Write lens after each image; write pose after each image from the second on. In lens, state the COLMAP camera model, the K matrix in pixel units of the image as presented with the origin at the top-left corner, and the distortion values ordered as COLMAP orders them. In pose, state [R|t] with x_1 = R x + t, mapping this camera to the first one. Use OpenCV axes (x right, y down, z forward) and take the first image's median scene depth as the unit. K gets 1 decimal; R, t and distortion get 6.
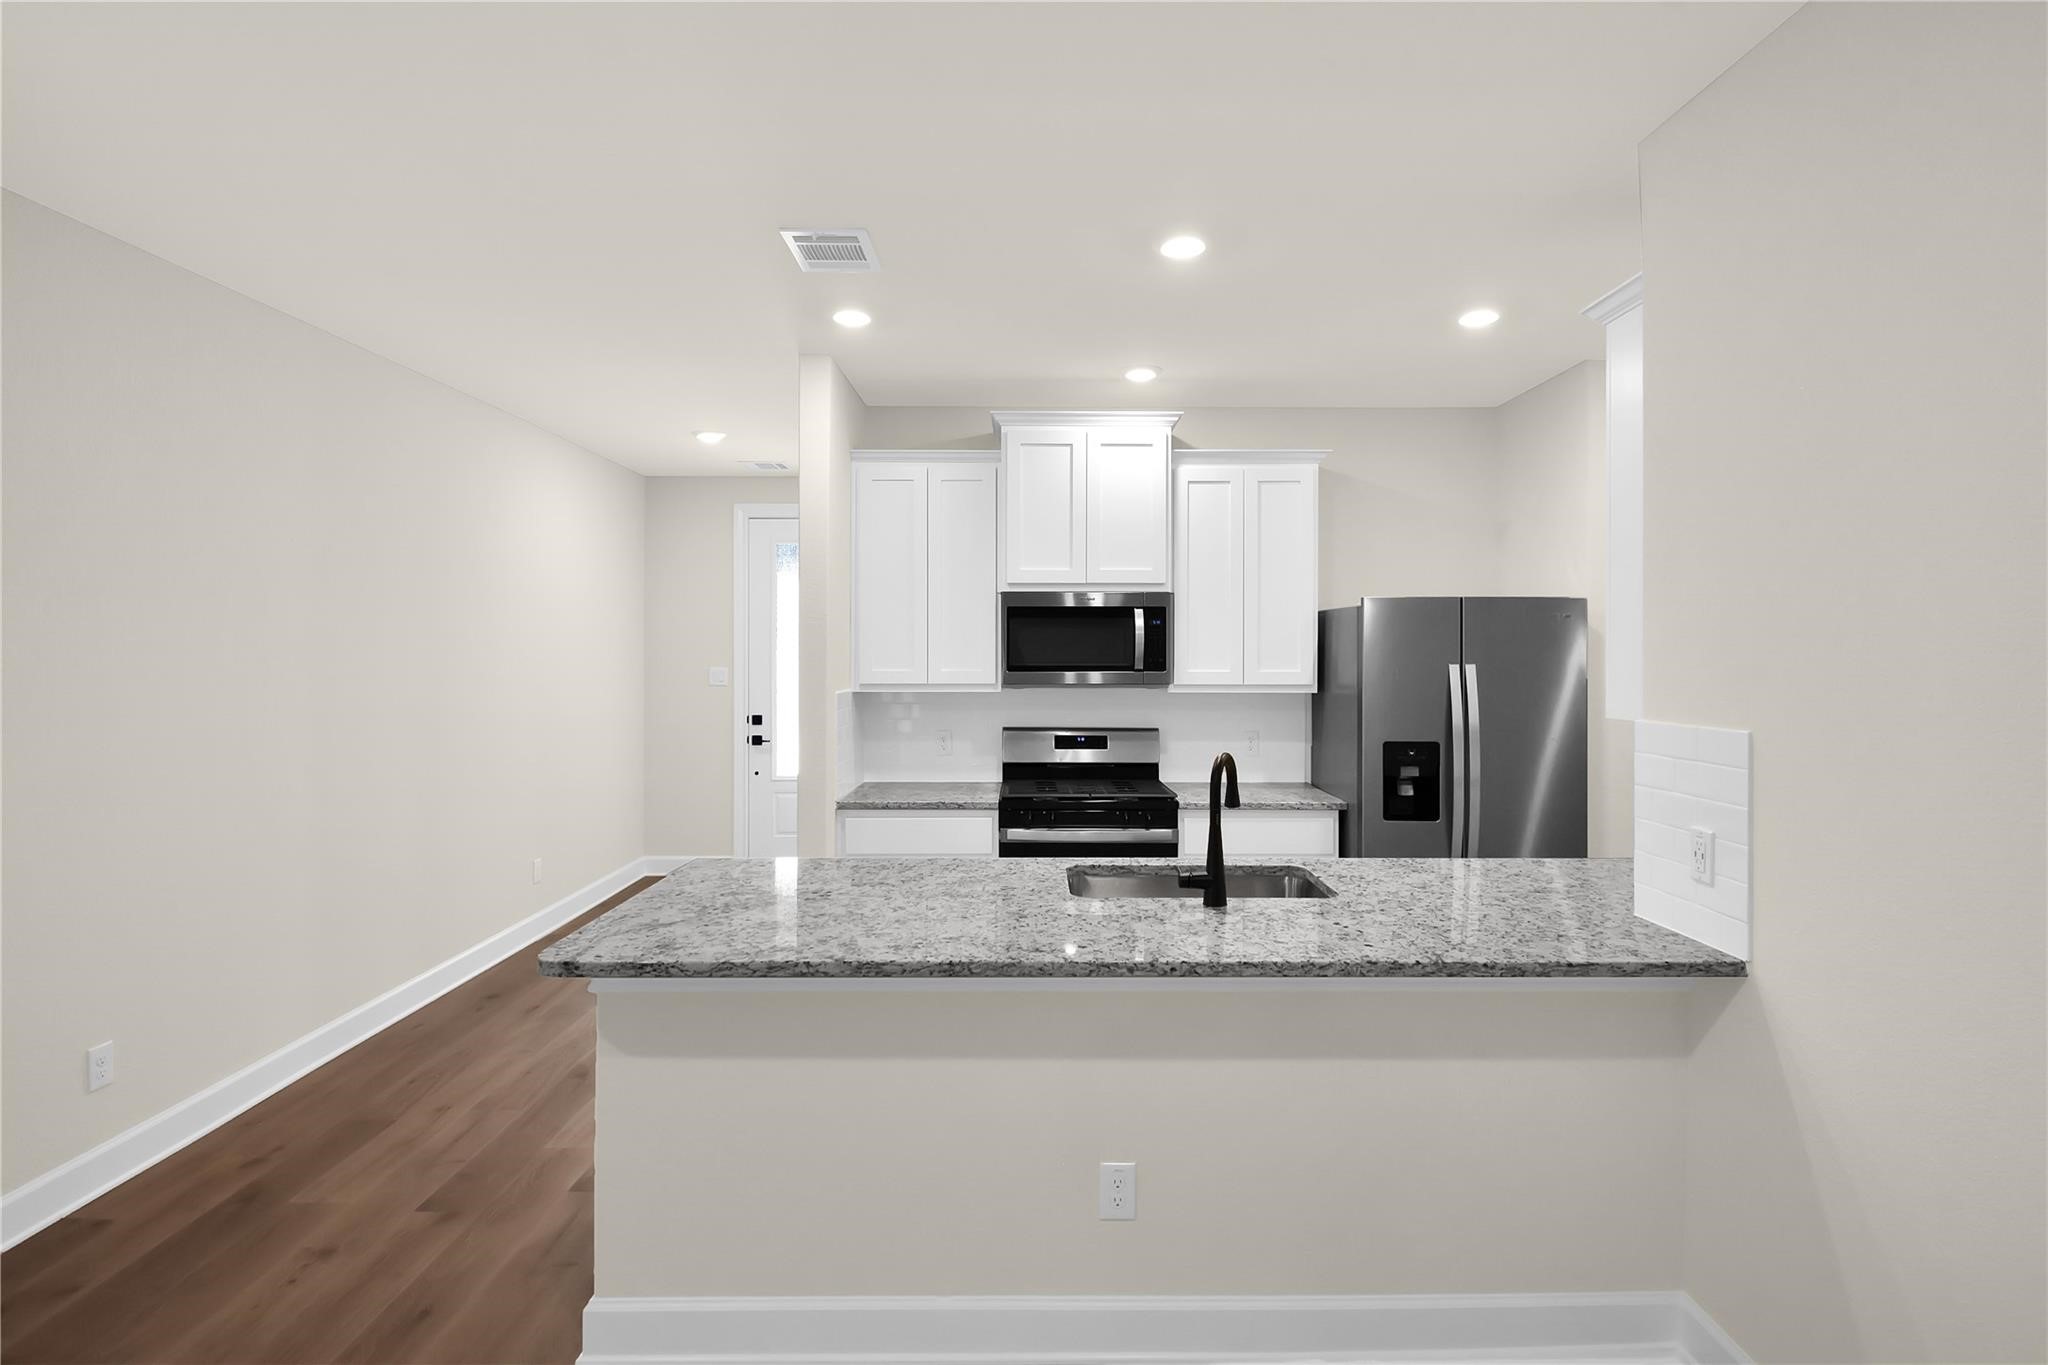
lens RADIAL K [[993.5, 0, 1014.3], [0, 993.5, 638.8], [0, 0, 1]] dist [-0.010646, -0.011928]
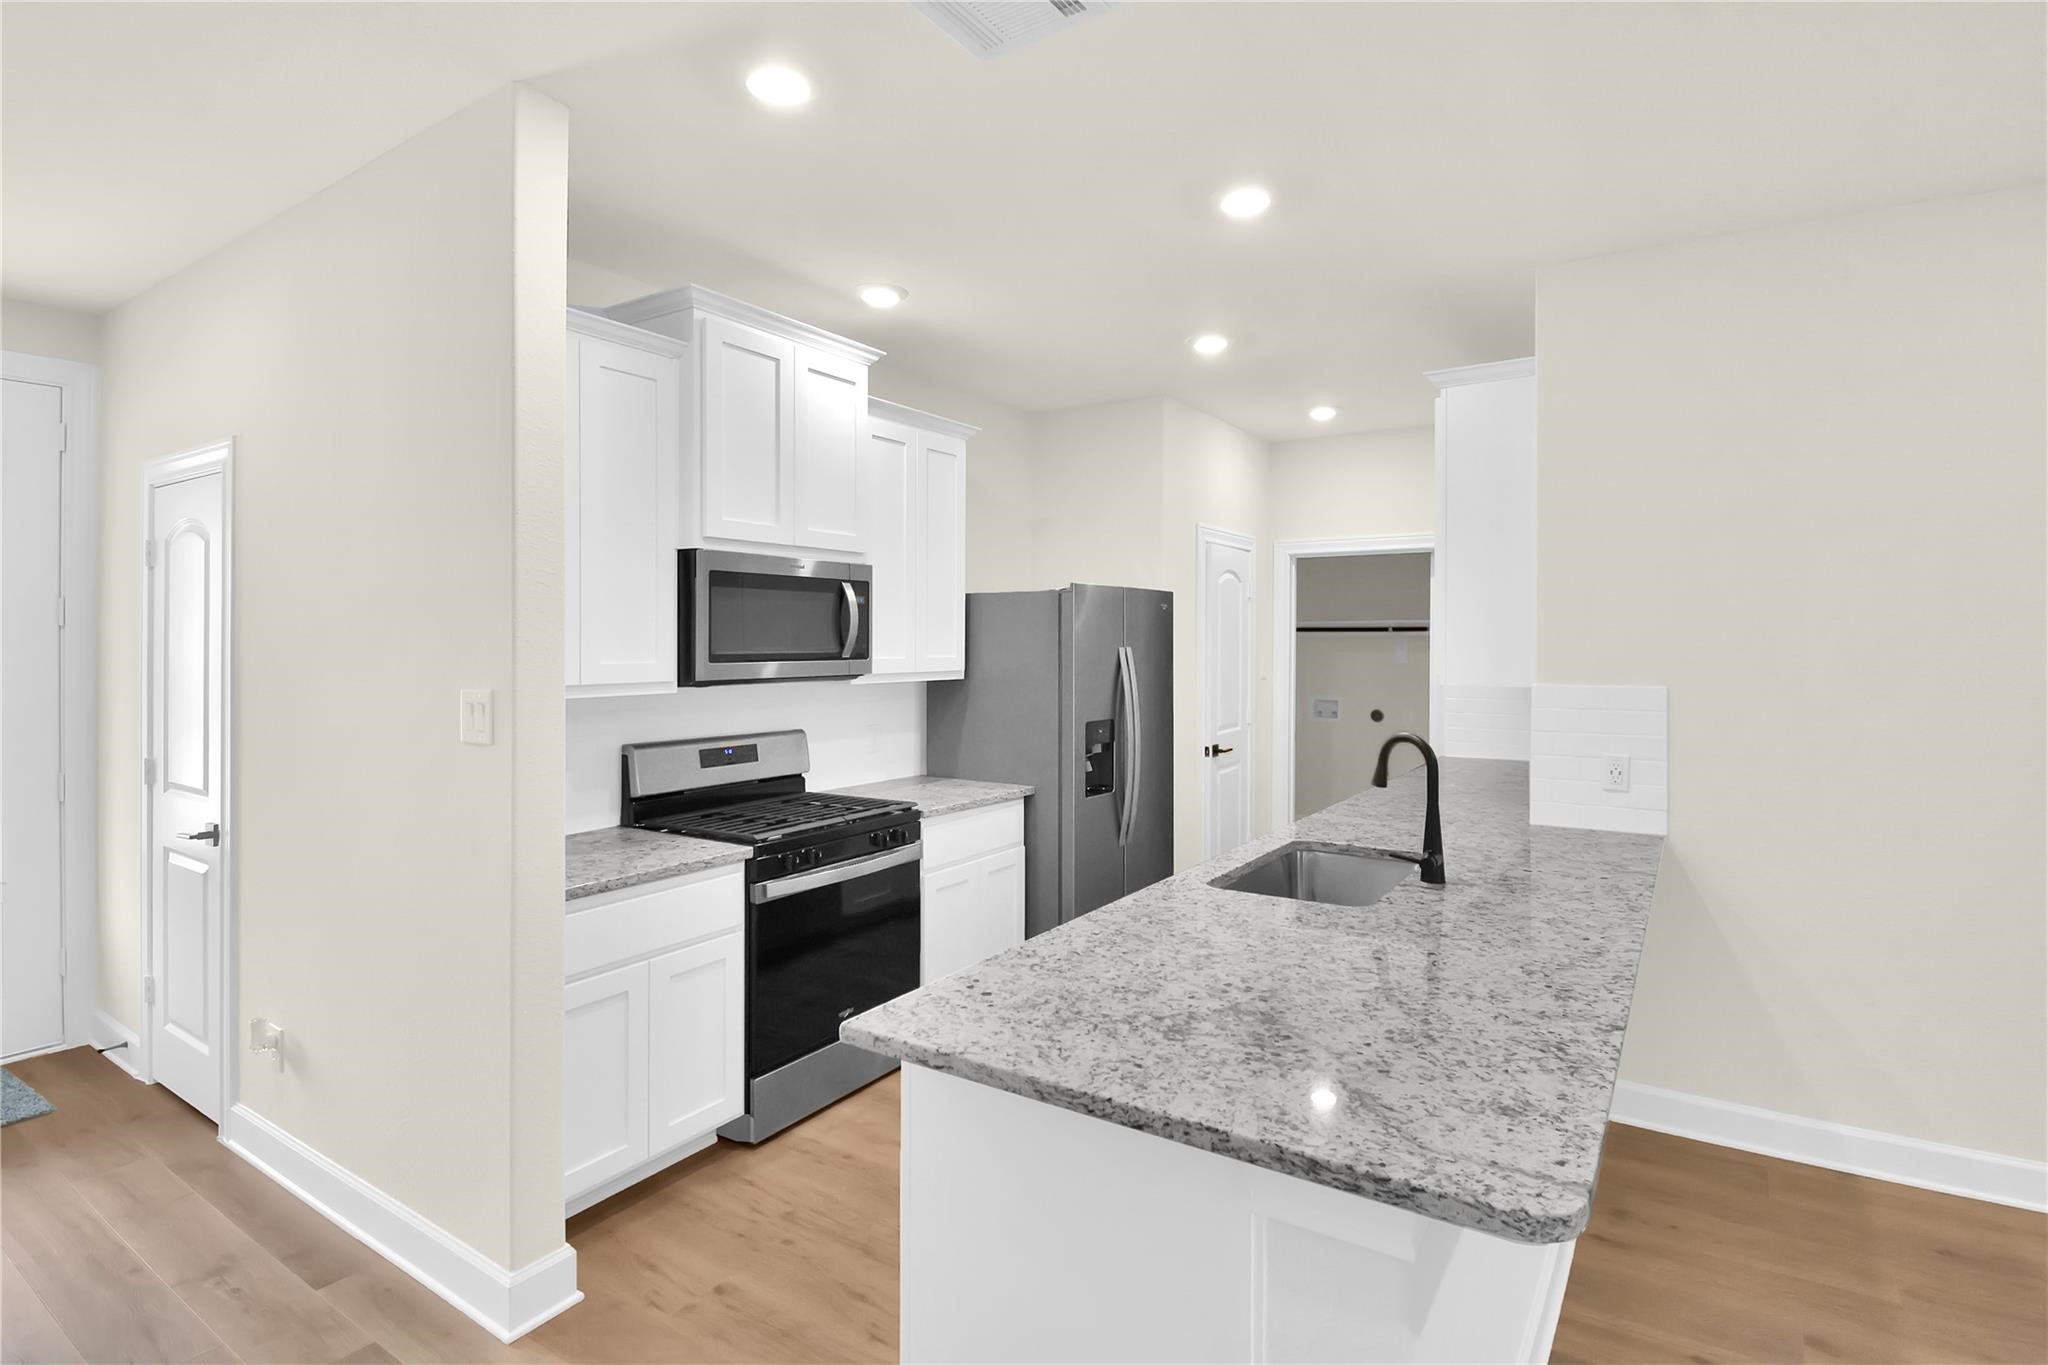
lens RADIAL K [[993.5, 0, 1053.7], [0, 993.5, 647.2], [0, 0, 1]] dist [-0.010646, -0.011928]
pose [[0.532327, -0.007091, 0.846509, -0.497935], [-0.012040, 0.999800, 0.015947, 0.007927], [-0.846453, -0.018681, 0.532135, 0.448603]]
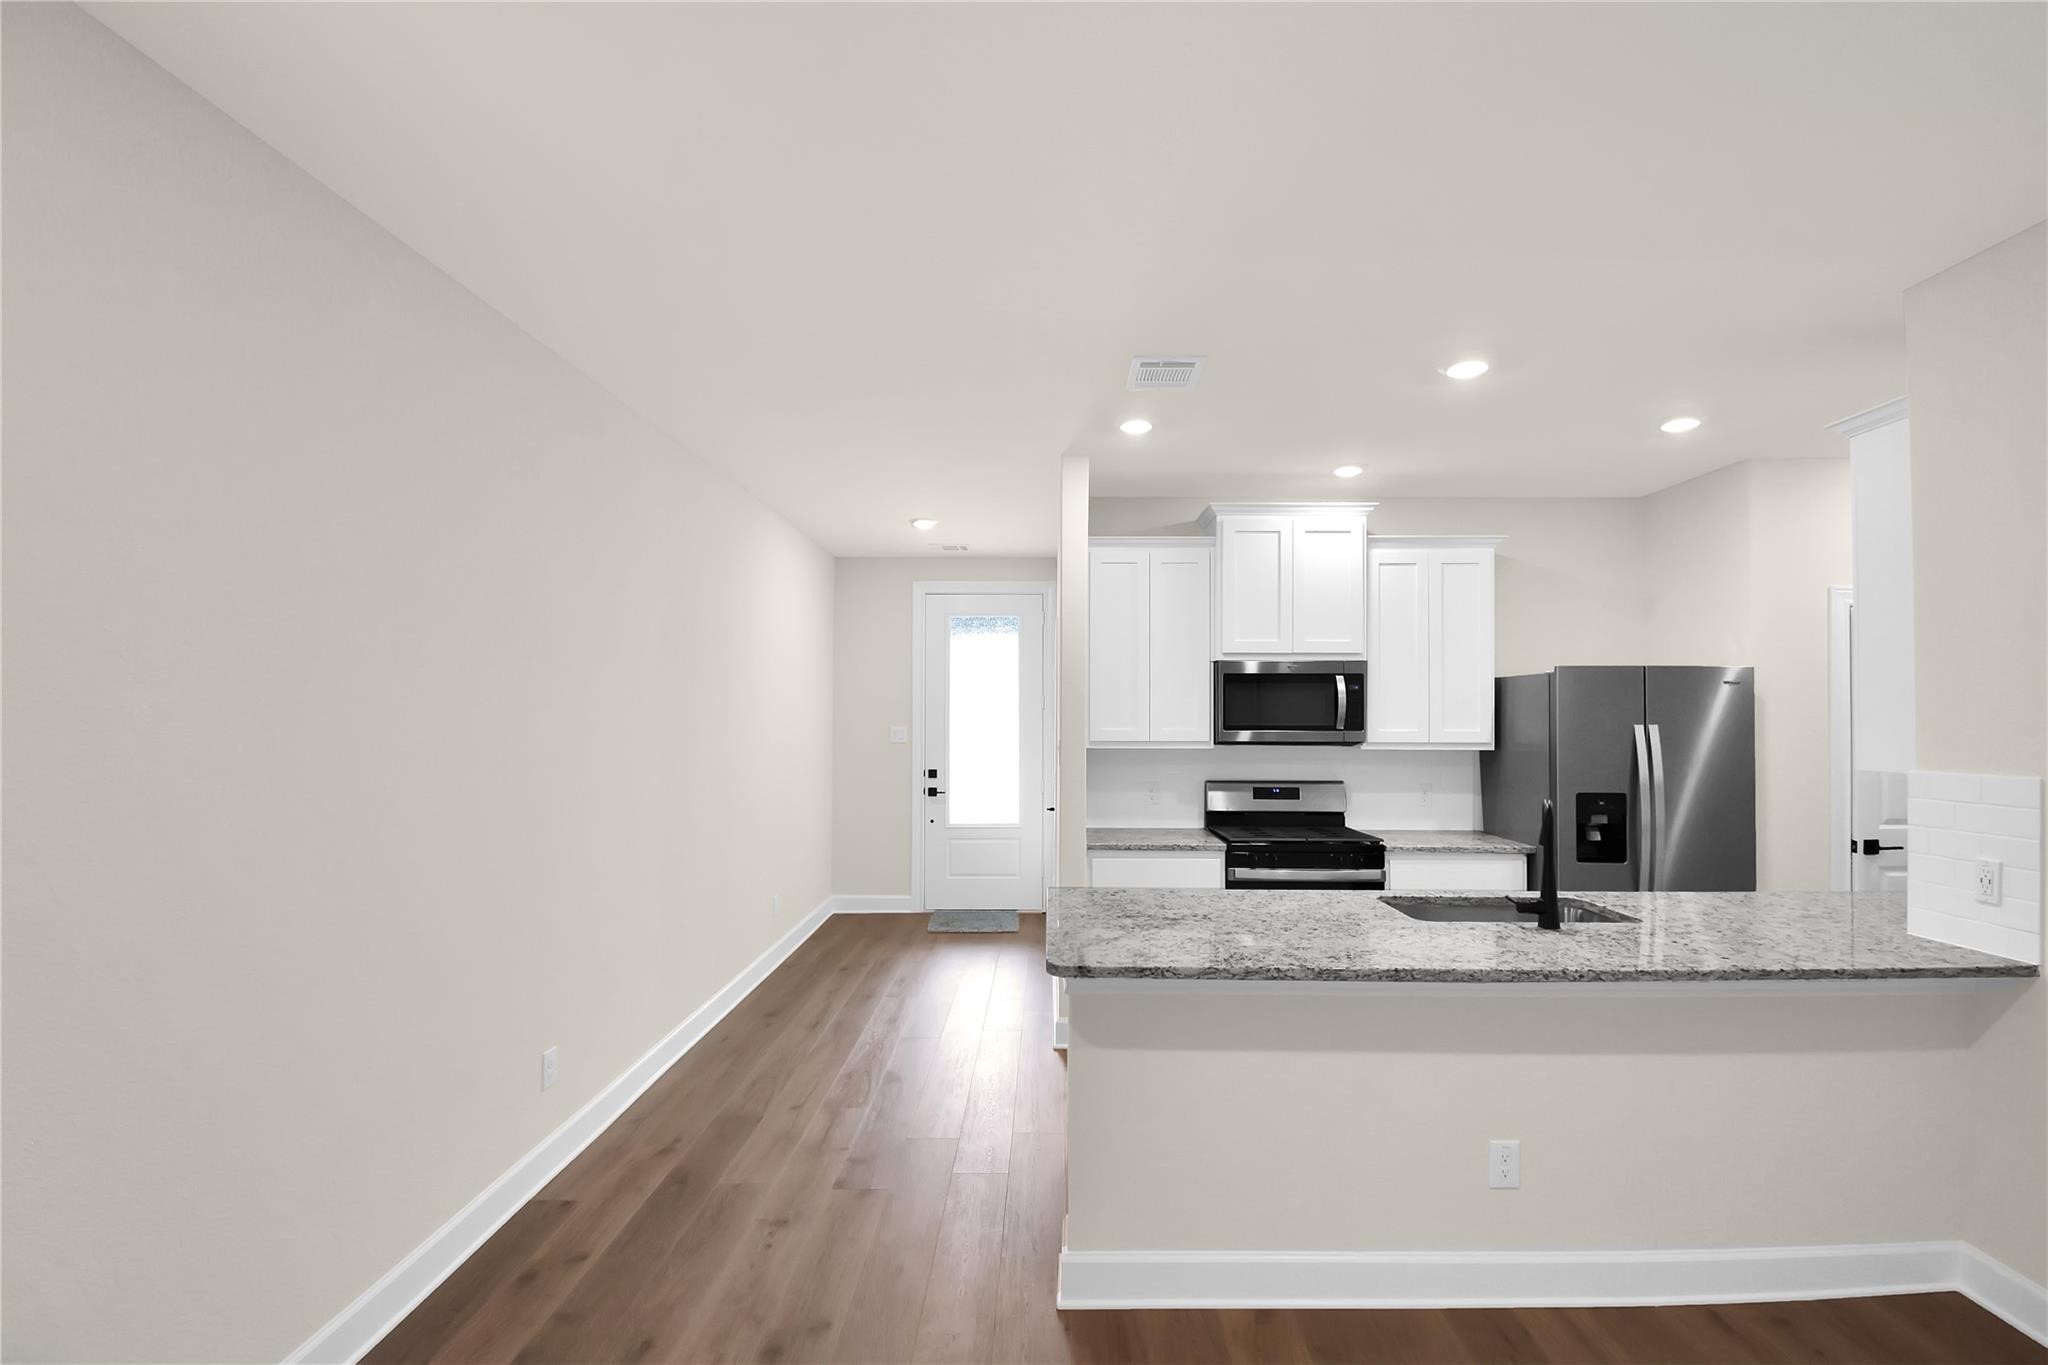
lens RADIAL K [[919.8, 0, 1016.8], [0, 919.8, 684.2], [0, 0, 1]] dist [-0.015214, -0.009551]
pose [[0.999780, 0.002550, -0.020805, -0.235687], [-0.002951, 0.999810, -0.019277, 0.001114], [0.020752, 0.019334, 0.999598, -0.060902]]
